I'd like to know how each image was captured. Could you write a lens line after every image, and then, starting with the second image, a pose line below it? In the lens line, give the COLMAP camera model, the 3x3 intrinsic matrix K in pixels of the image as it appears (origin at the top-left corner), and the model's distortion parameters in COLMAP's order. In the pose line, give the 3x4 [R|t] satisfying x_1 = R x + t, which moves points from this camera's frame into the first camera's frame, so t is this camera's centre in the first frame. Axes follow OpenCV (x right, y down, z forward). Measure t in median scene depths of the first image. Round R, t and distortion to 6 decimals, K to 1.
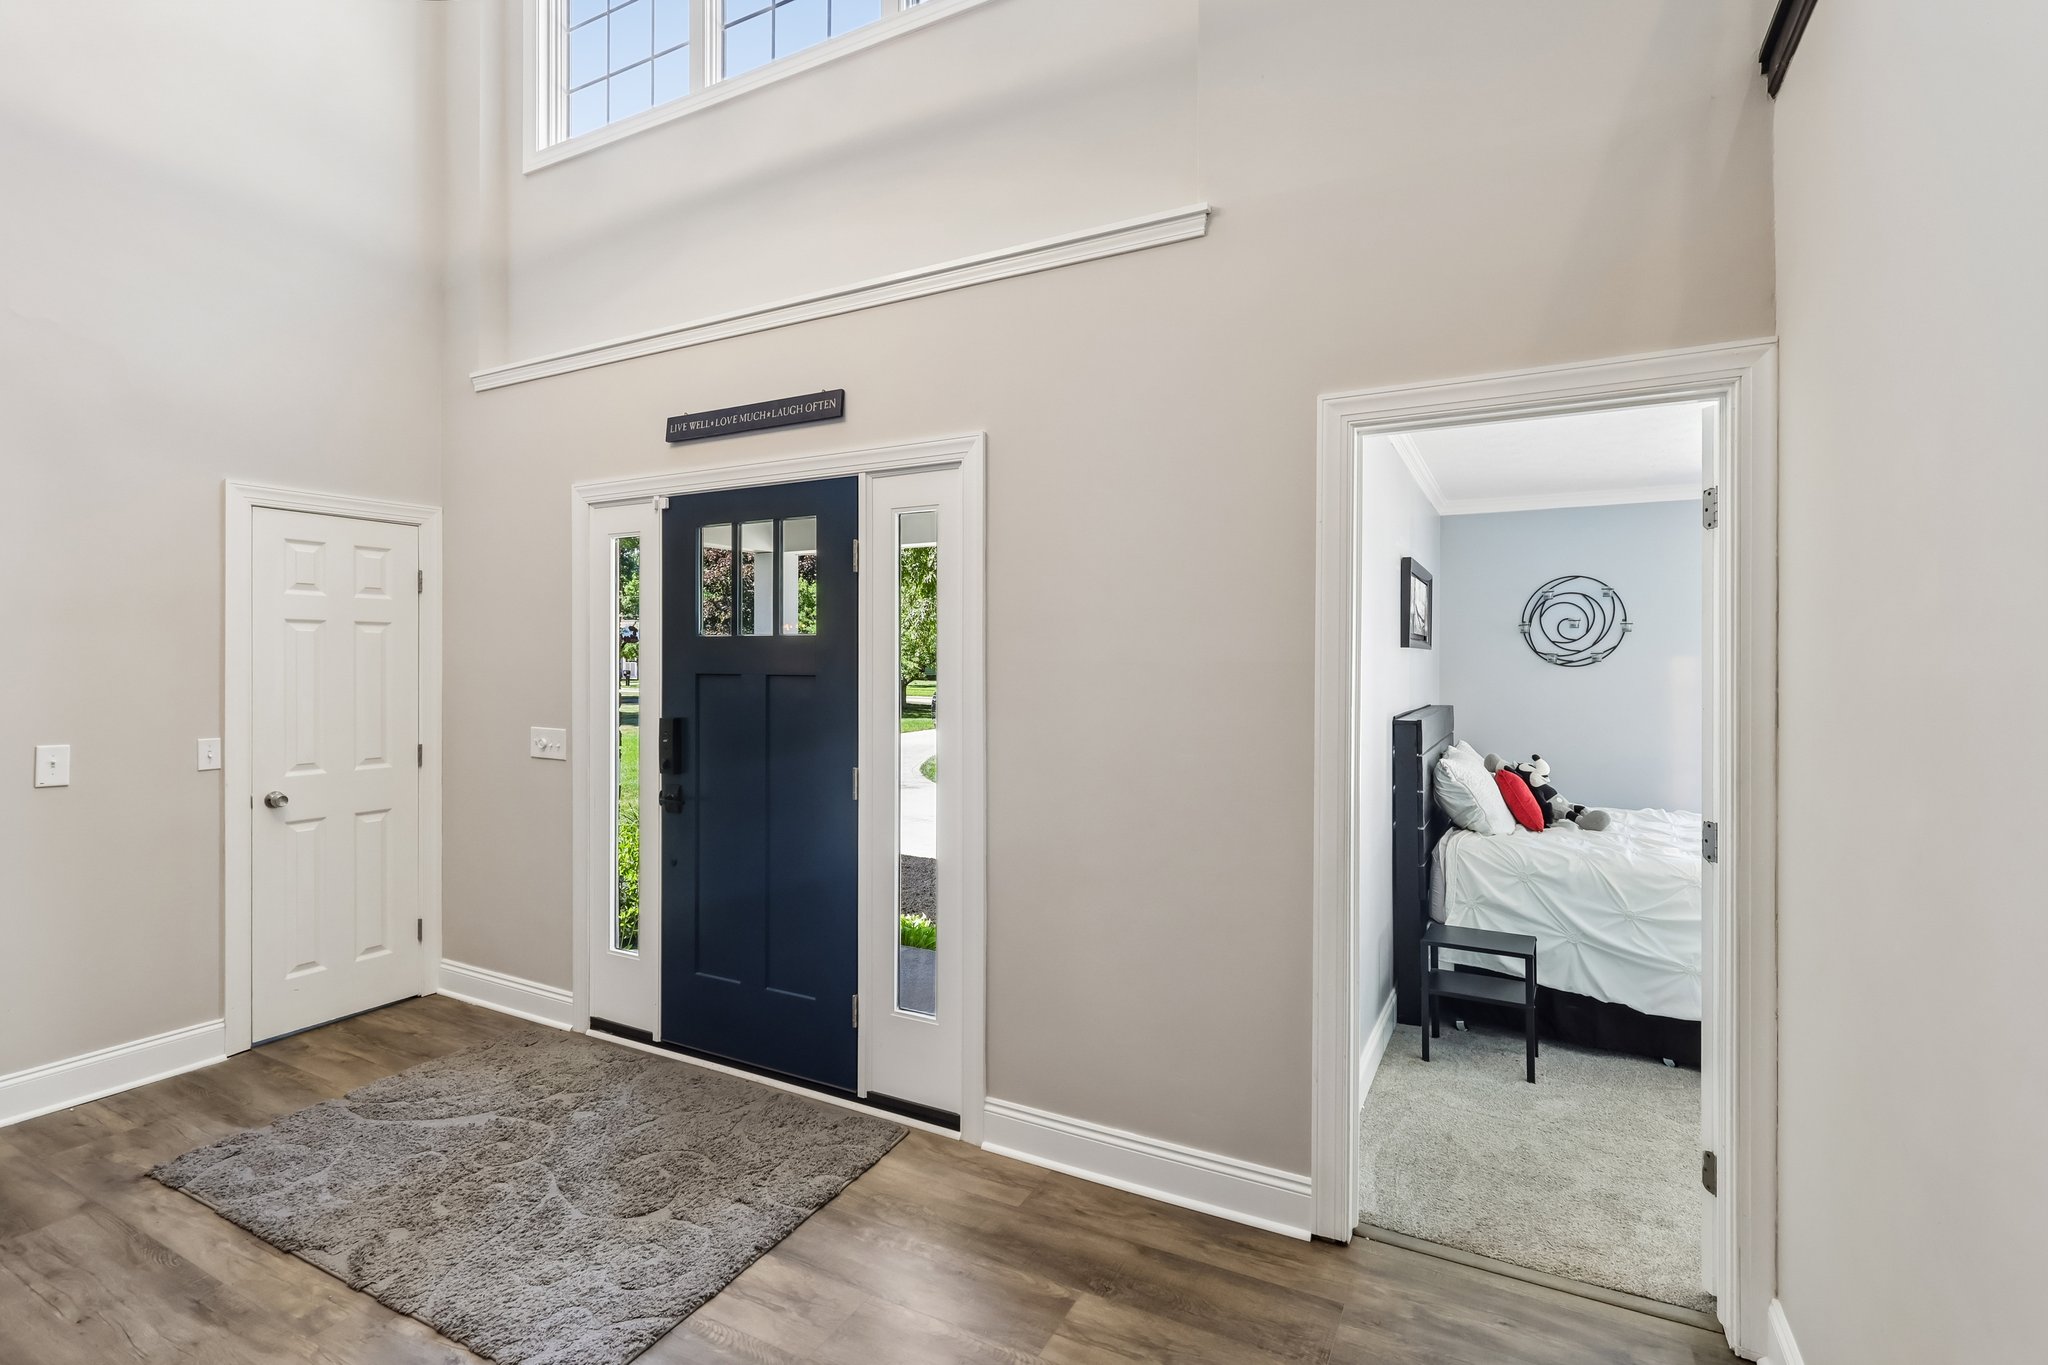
lens RADIAL K [[950.8, 0, 1024.0], [0, 950.8, 659.3], [0, 0, 1]] dist [-0.002265, -0.000566]
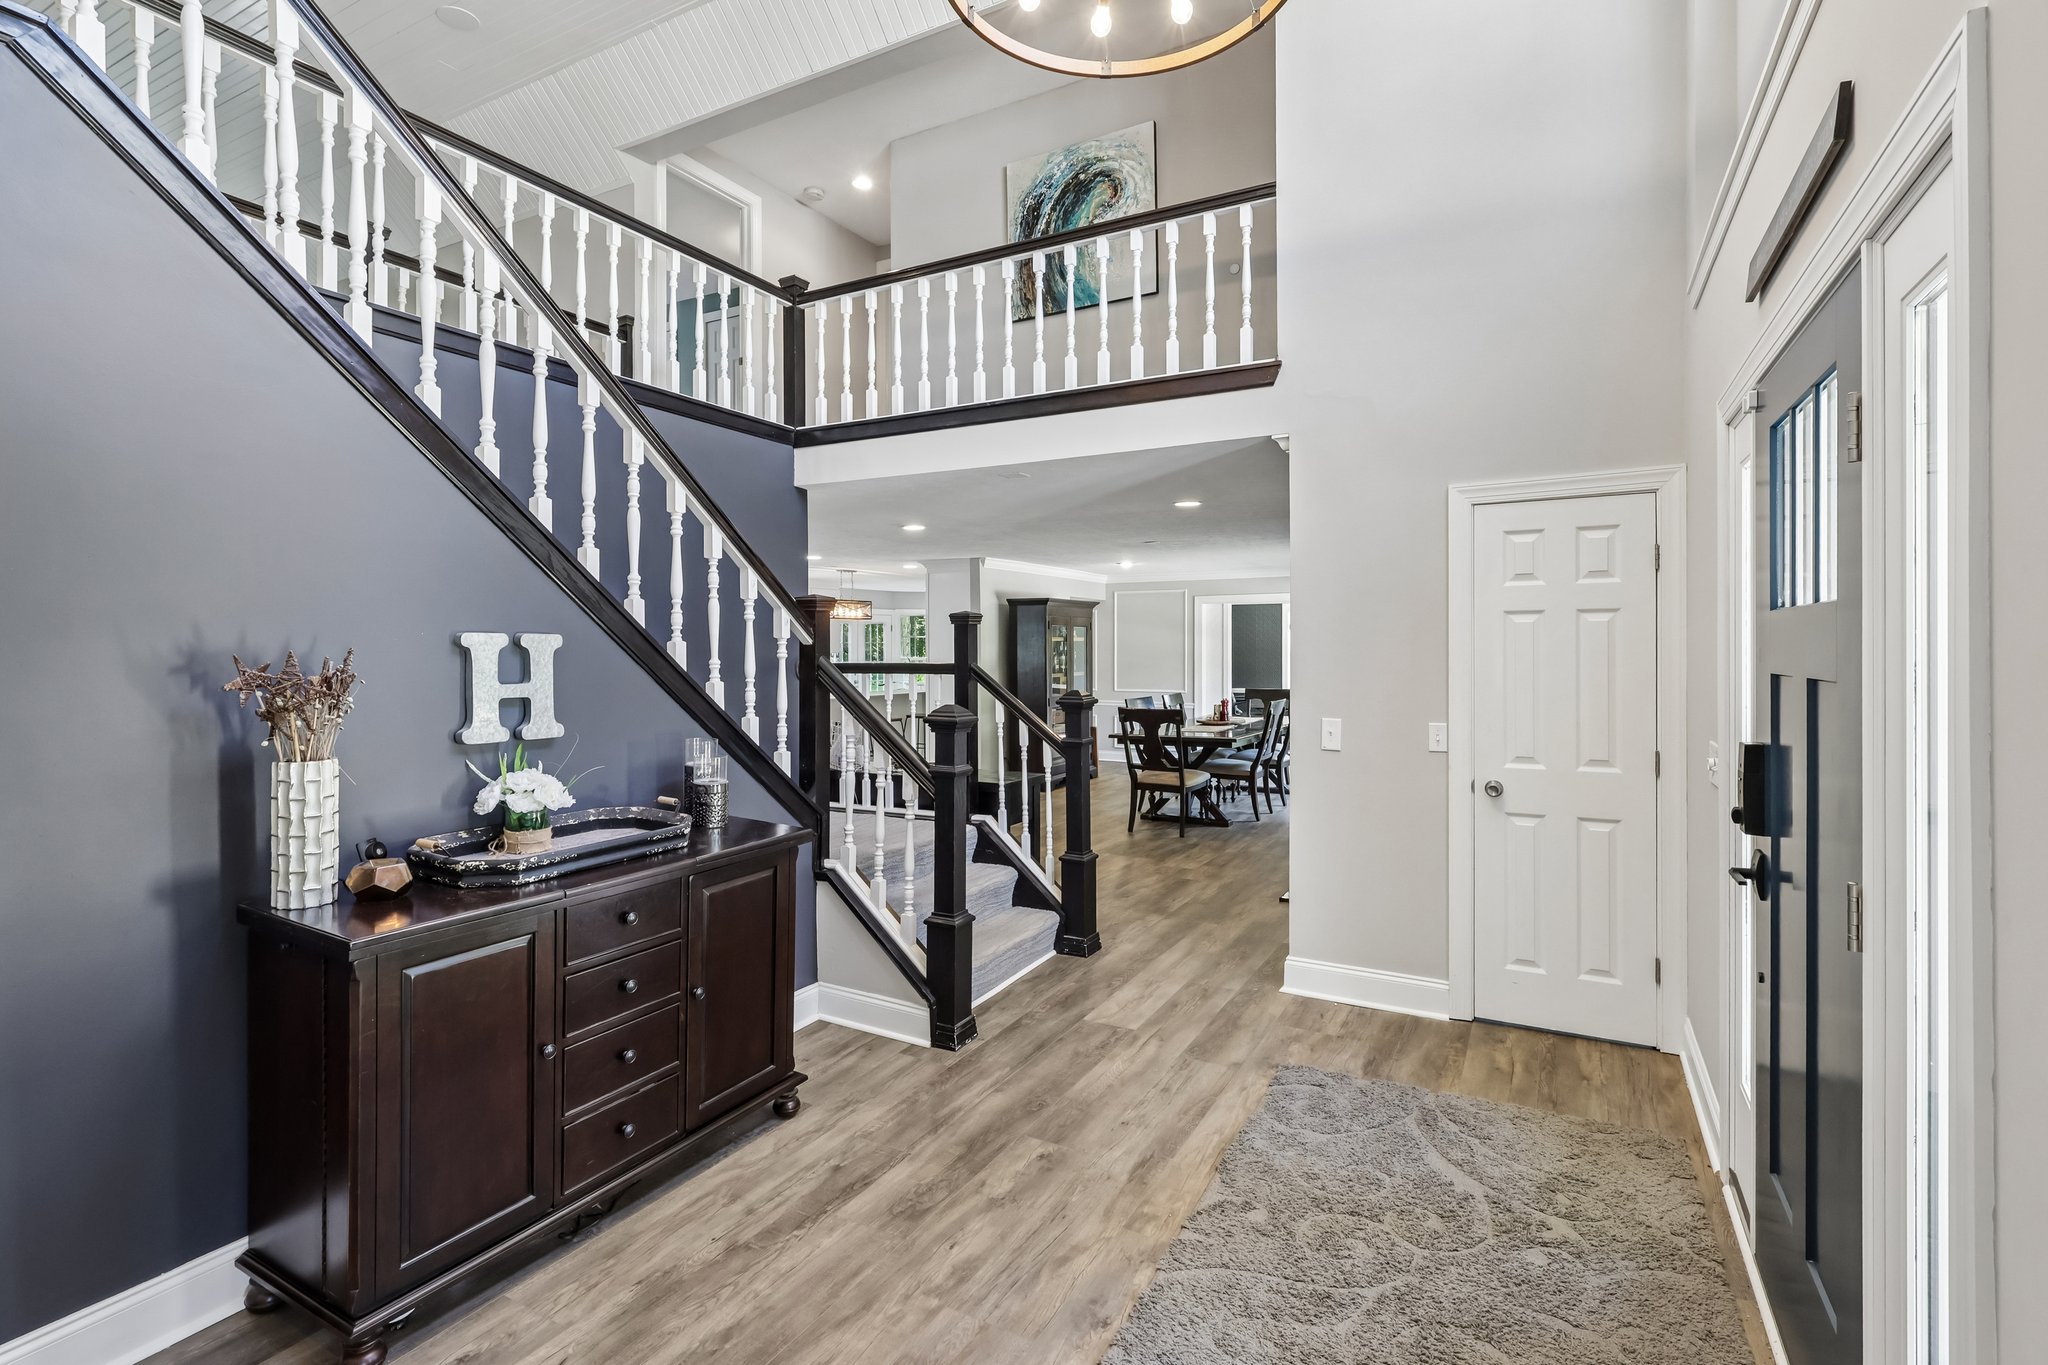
lens RADIAL K [[950.8, 0, 1024.0], [0, 950.8, 659.3], [0, 0, 1]] dist [-0.002265, -0.000566]
pose [[-0.021210, 0.000673, -0.999775, 0.265499], [0.007823, 0.999969, 0.000507, 0.004535], [0.999744, -0.007811, -0.021214, 0.561838]]
